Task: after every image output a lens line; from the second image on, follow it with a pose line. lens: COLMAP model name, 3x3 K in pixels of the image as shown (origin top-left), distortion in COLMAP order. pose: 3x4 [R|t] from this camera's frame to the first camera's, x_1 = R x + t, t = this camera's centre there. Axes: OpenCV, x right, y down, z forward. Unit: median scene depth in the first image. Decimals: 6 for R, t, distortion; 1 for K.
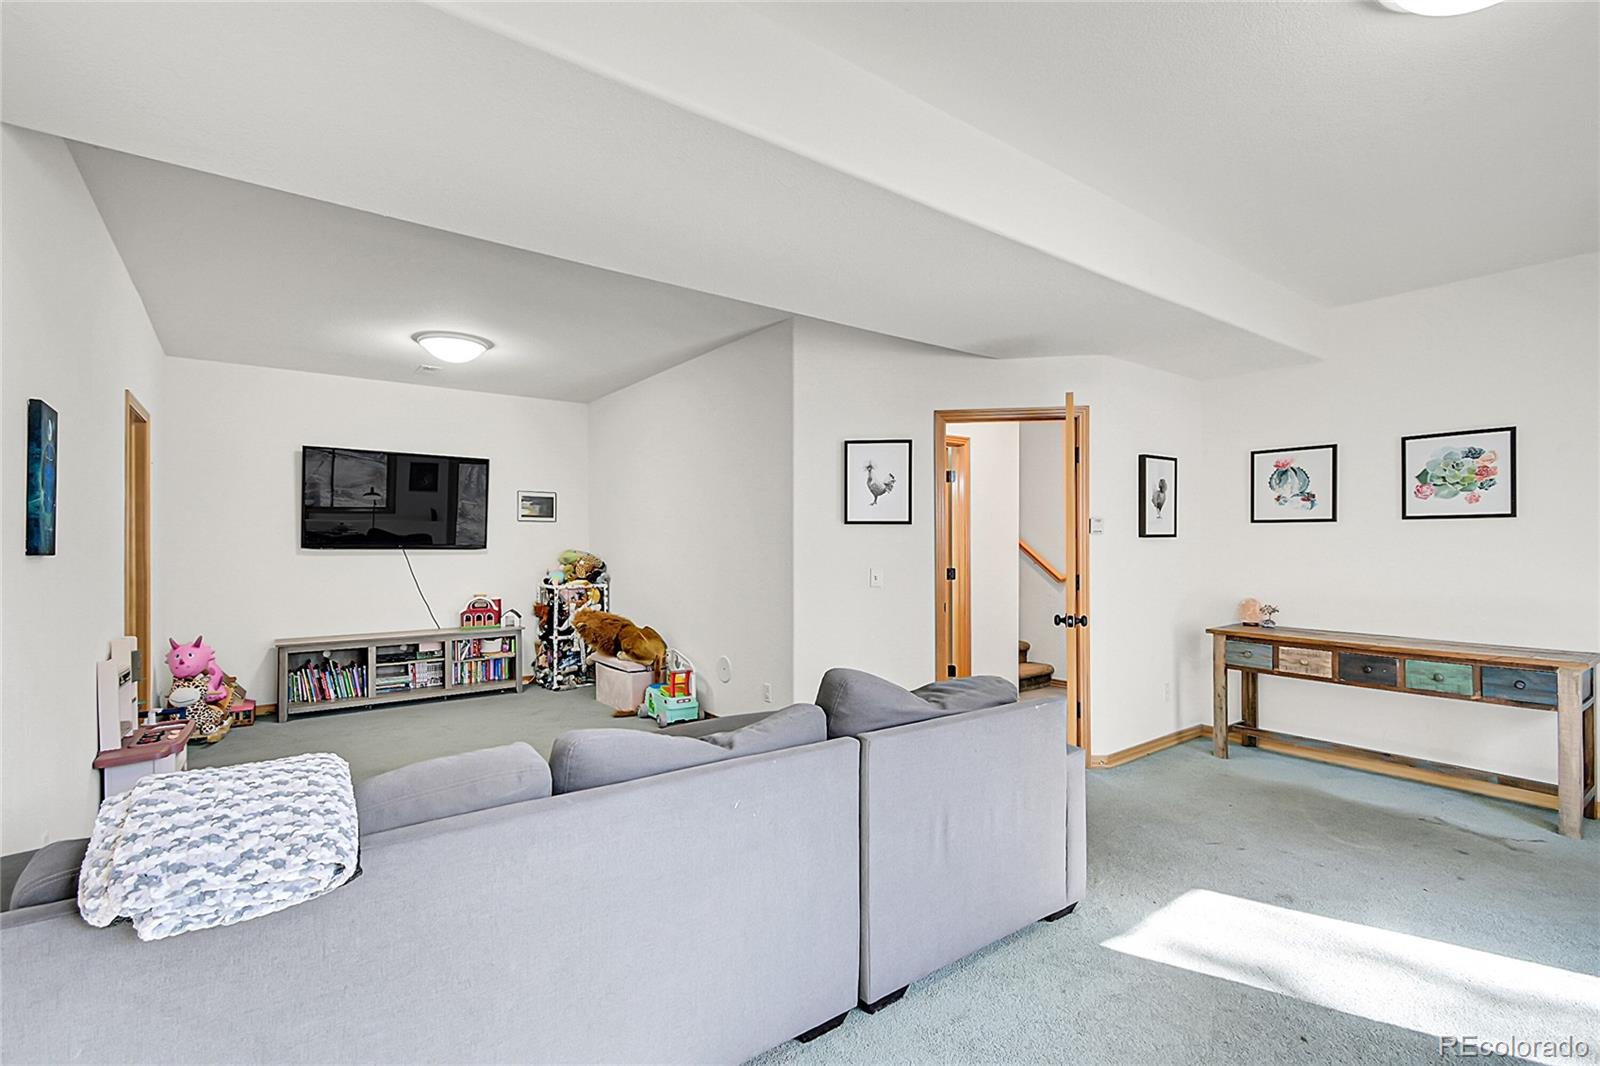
lens RADIAL K [[714.1, 0, 804.6], [0, 714.1, 537.6], [0, 0, 1]] dist [0.001259, -0.000109]
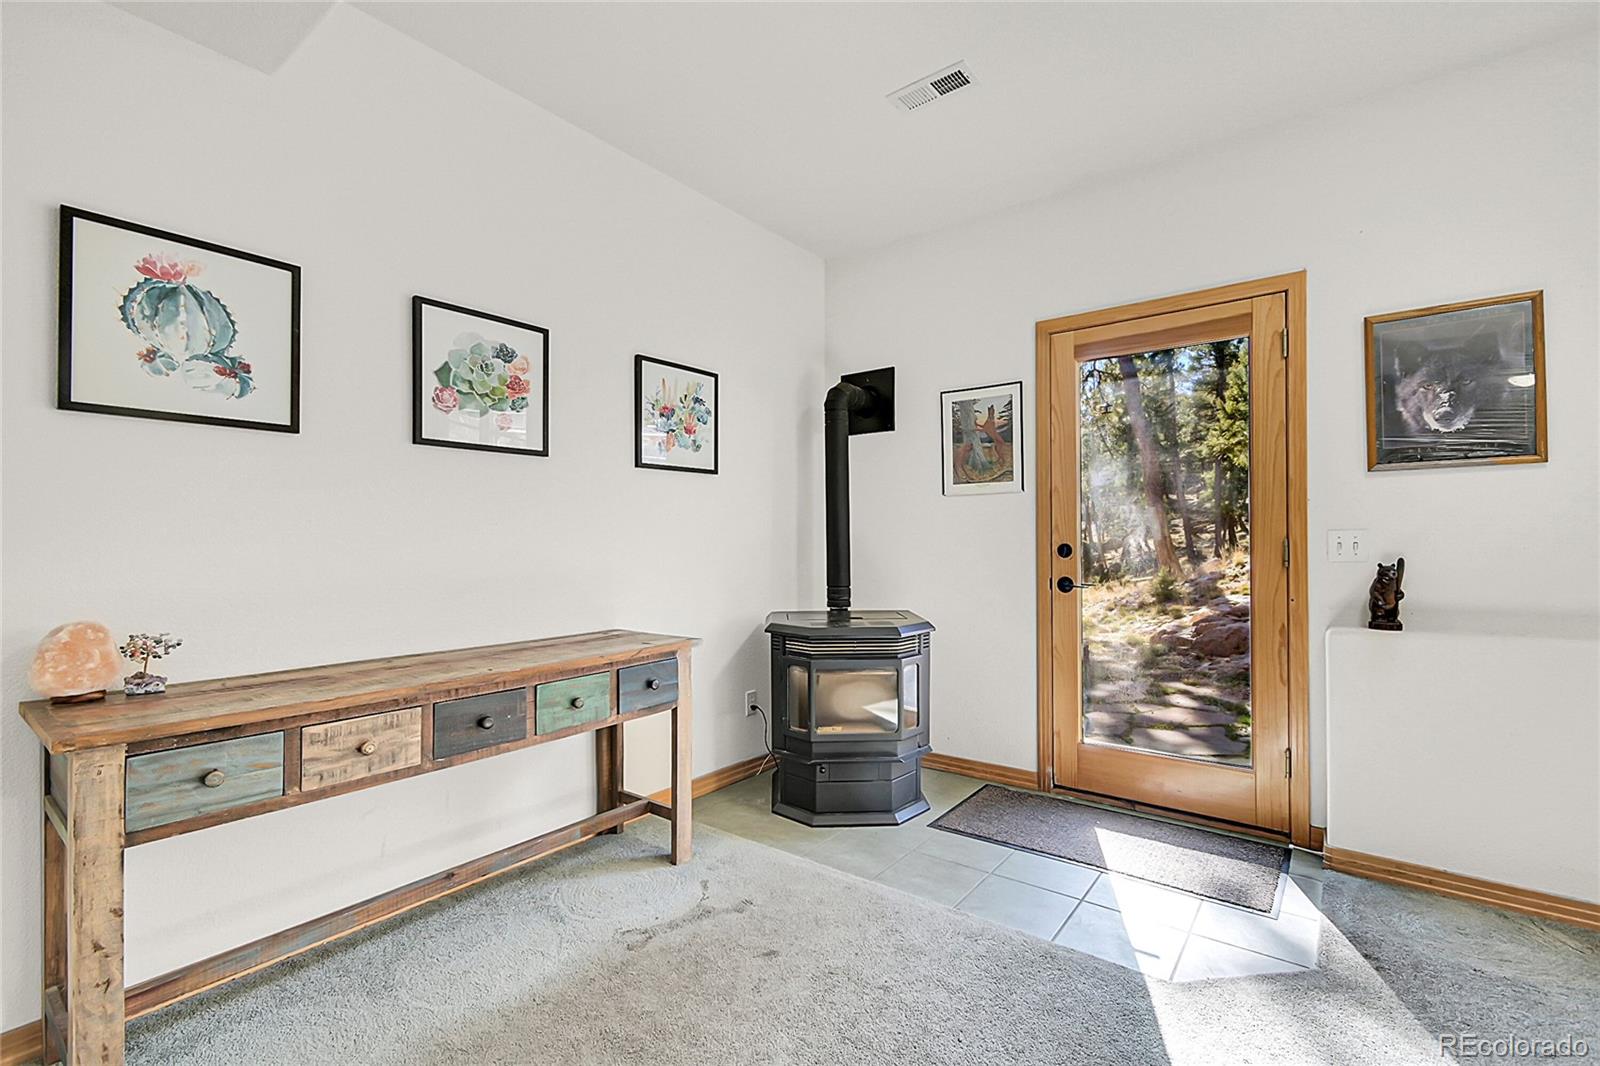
lens RADIAL K [[714.1, 0, 802.9], [0, 714.1, 535.9], [0, 0, 1]] dist [0.001259, -0.000109]
pose [[-0.283235, 0.004868, 0.959038, 0.217895], [-0.005195, 0.999965, -0.006610, 0.049533], [-0.959036, -0.006854, -0.283200, 0.875553]]
